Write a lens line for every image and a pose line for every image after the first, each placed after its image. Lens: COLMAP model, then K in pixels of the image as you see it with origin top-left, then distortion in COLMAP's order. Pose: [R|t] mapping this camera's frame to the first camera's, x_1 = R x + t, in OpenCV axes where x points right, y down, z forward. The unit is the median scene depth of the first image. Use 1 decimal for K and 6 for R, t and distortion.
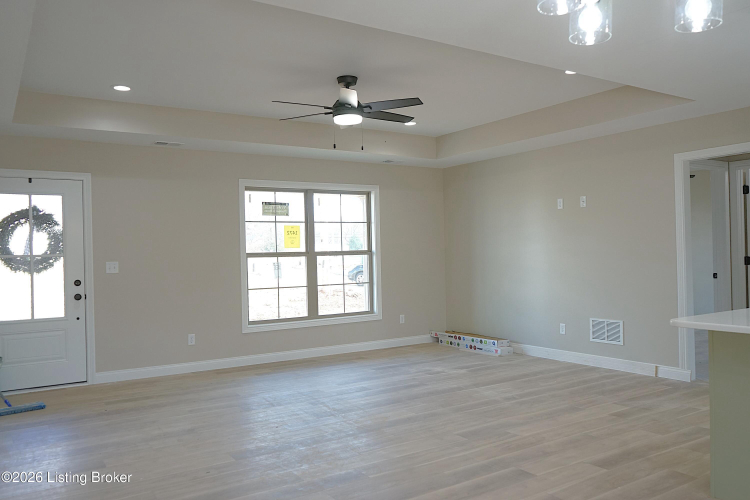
lens RADIAL K [[607.0, 0, 370.9], [0, 607.0, 252.1], [0, 0, 1]] dist [0.008103, 0.007538]
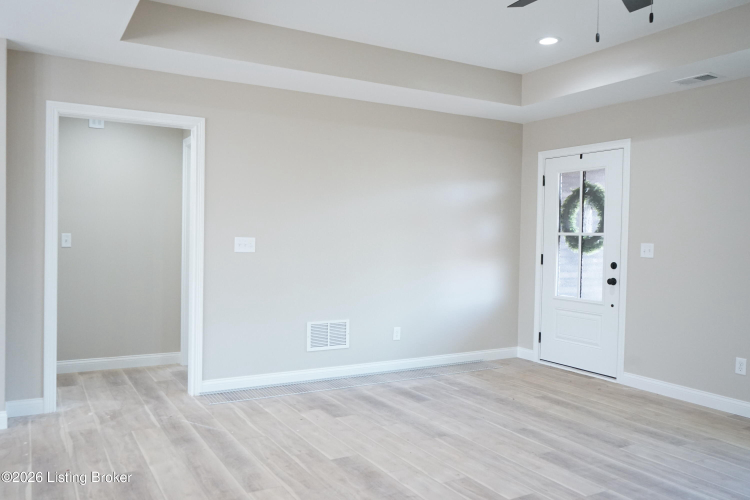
lens RADIAL K [[607.0, 0, 372.1], [0, 607.0, 246.8], [0, 0, 1]] dist [0.008103, 0.007538]
pose [[-0.068648, 0.042267, -0.996745, 0.424969], [-0.011097, 0.999008, 0.043127, -0.011095], [0.997579, 0.014021, -0.068111, 0.707220]]
